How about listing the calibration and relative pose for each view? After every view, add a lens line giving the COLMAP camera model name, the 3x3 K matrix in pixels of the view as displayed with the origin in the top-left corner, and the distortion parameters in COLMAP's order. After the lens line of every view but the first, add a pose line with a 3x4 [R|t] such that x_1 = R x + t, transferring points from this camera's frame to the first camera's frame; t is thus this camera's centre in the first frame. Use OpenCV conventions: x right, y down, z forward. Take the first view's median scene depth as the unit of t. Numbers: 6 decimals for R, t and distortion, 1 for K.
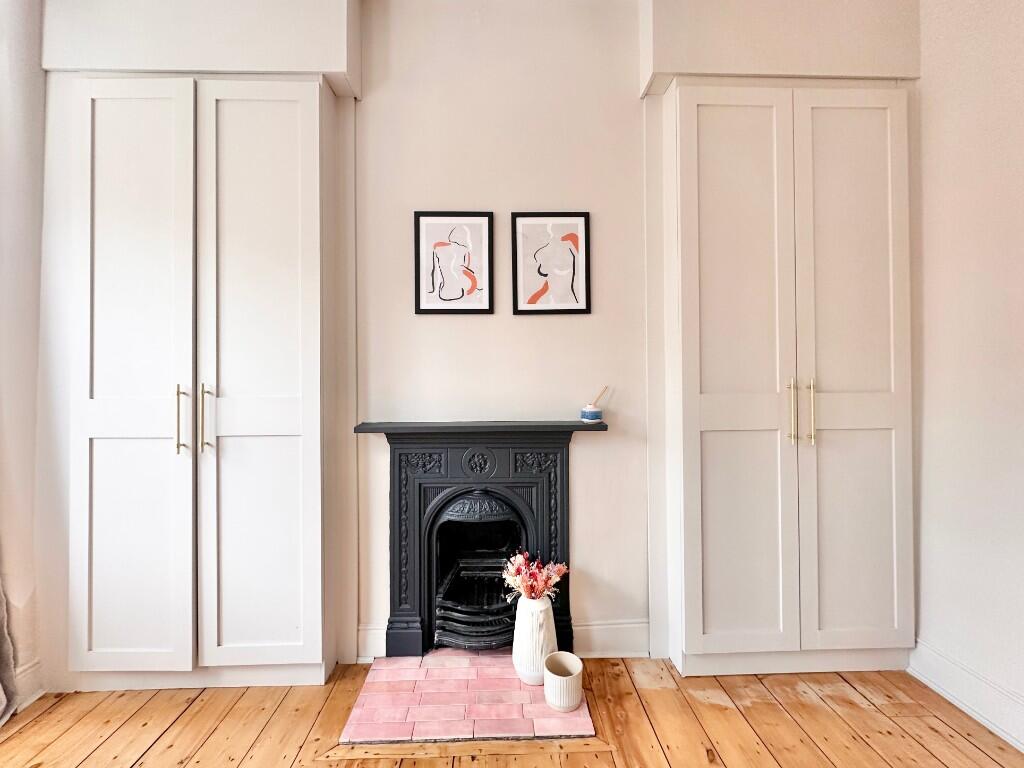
lens RADIAL K [[433.7, 0, 499.7], [0, 433.7, 385.9], [0, 0, 1]] dist [-0.003314, -0.000035]
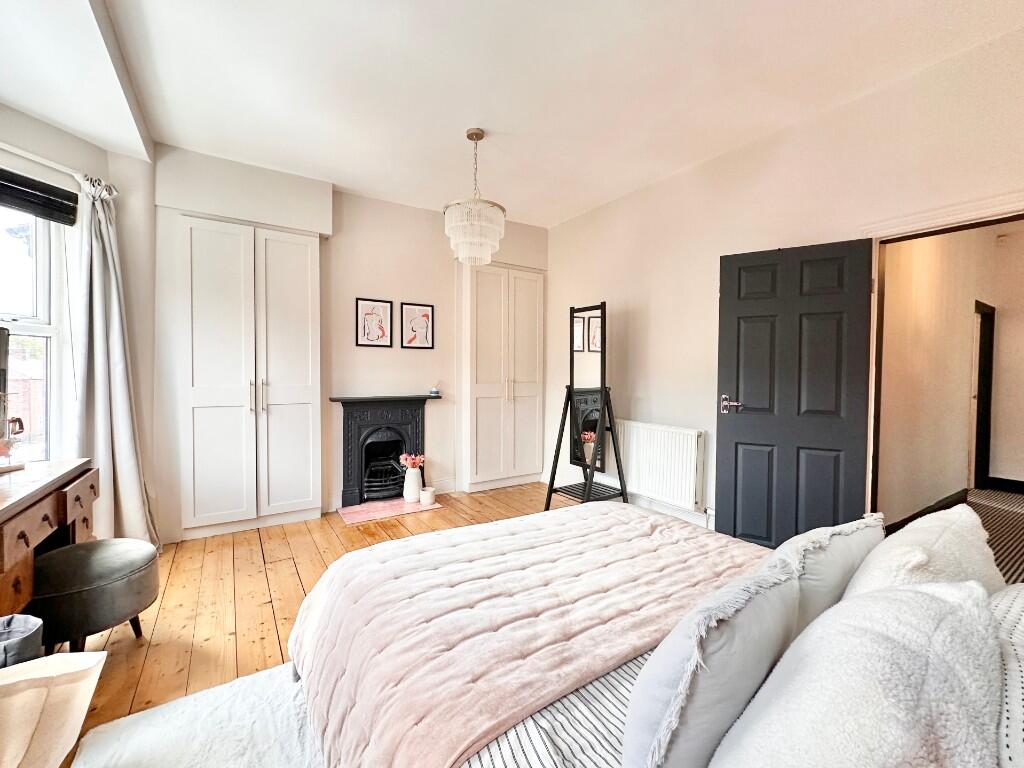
lens RADIAL K [[415.0, 0, 512.0], [0, 415.0, 384.0], [0, 0, 1]] dist [-0.000552, 0.000099]
pose [[0.846795, -0.002765, 0.531912, -0.632712], [-0.013360, 0.999560, 0.026465, -0.044663], [-0.531751, -0.029517, 0.846386, -1.138887]]
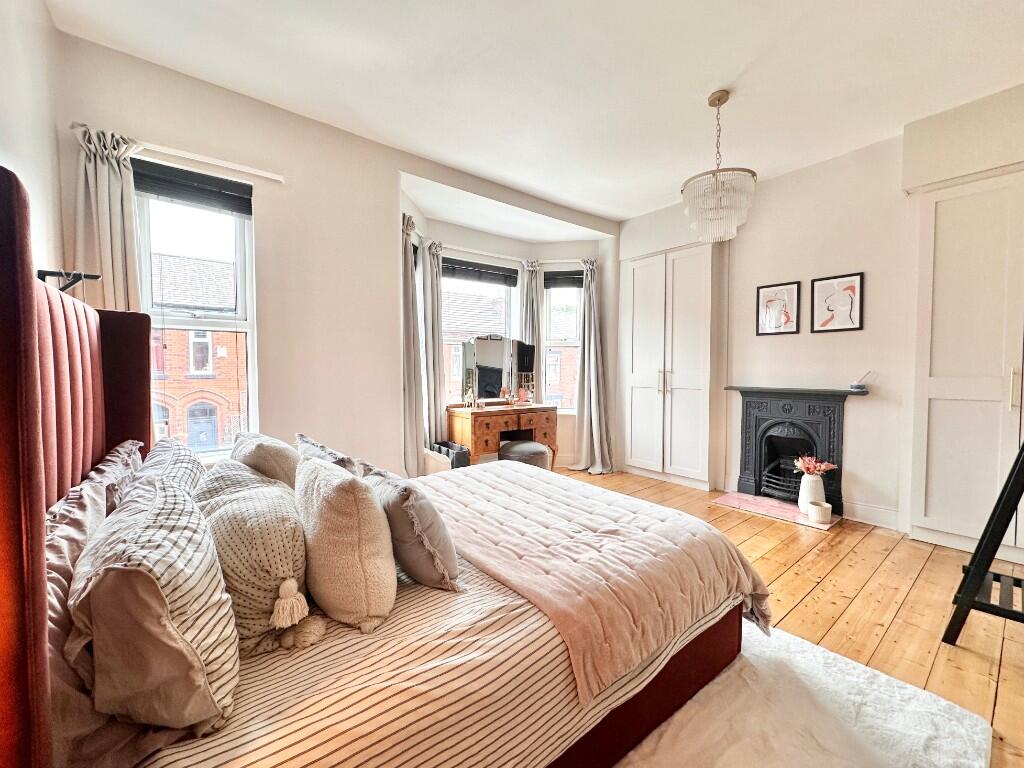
lens RADIAL K [[415.6, 0, 525.9], [0, 415.6, 383.1], [0, 0, 1]] dist [-0.001283, -0.000068]
pose [[0.637111, 0.034771, -0.769988, 0.658939], [-0.000466, 0.998999, 0.044727, -0.025685], [0.770772, -0.028137, 0.636489, -1.162473]]
